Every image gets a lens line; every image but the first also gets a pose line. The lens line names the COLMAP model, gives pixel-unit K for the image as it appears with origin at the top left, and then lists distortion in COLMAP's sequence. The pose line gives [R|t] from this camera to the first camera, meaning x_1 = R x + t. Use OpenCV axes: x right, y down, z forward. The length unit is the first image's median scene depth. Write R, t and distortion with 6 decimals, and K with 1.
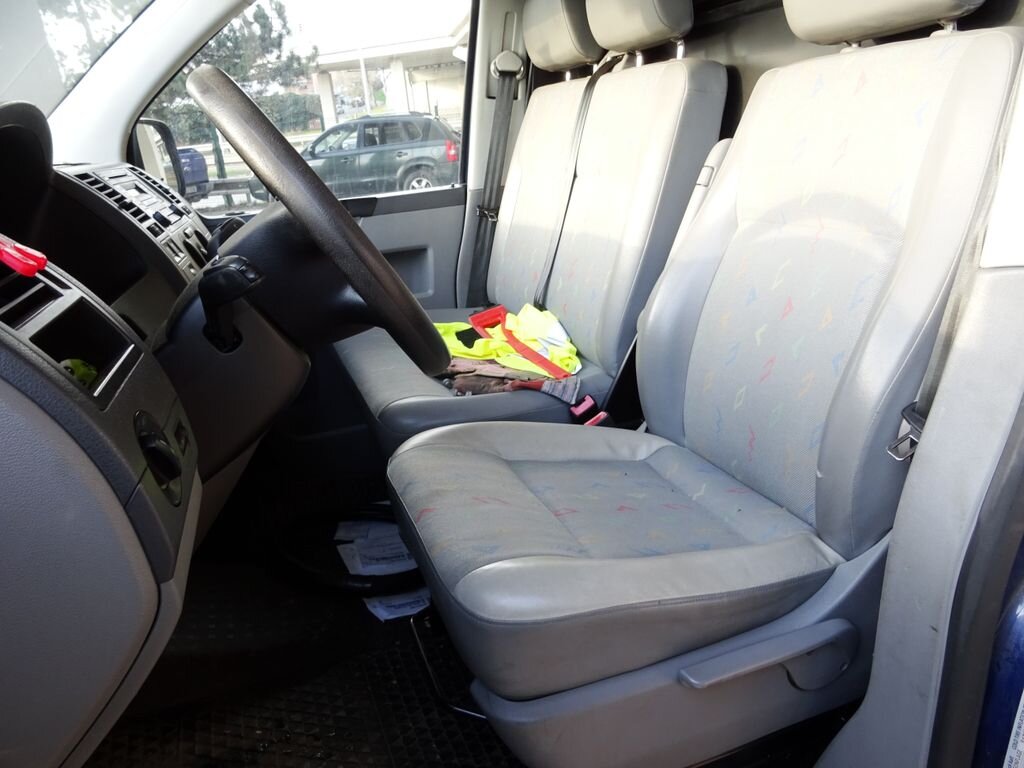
lens RADIAL K [[736.3, 0, 512.0], [0, 736.3, 384.0], [0, 0, 1]] dist [-0.001474, 0.002134]
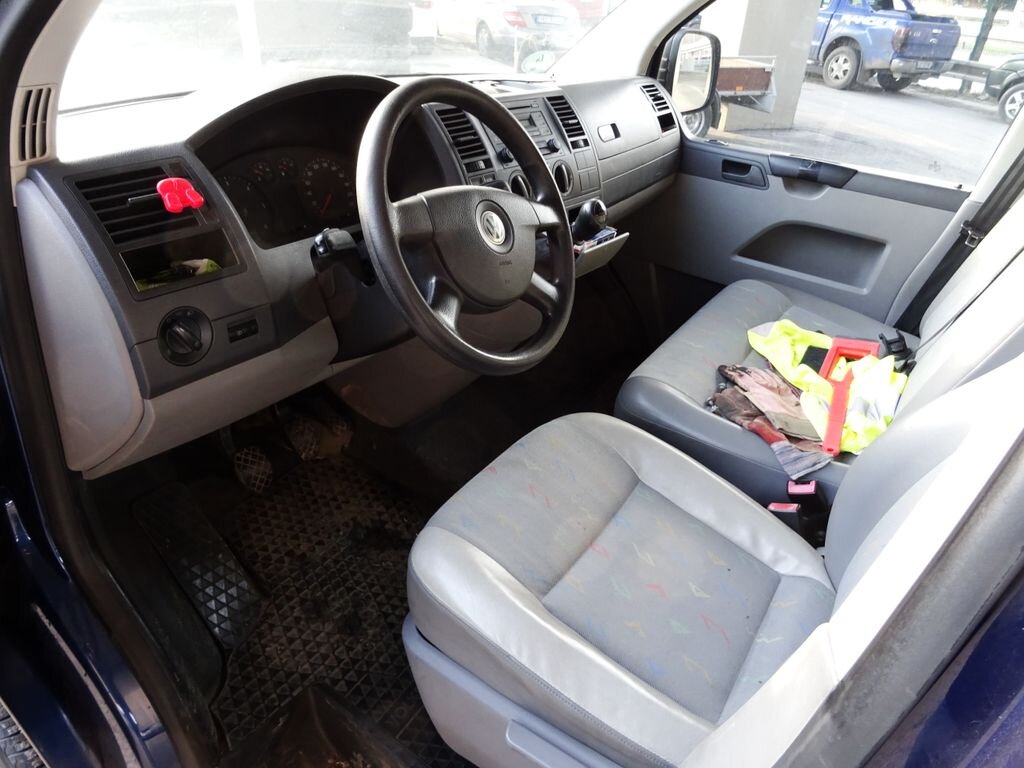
lens RADIAL K [[736.3, 0, 512.0], [0, 736.3, 384.0], [0, 0, 1]] dist [-0.001474, 0.002134]
pose [[0.569520, 0.526673, -0.631080, 0.270240], [-0.402147, 0.848130, 0.344895, -0.167021], [0.716885, 0.057362, 0.694828, 0.084205]]
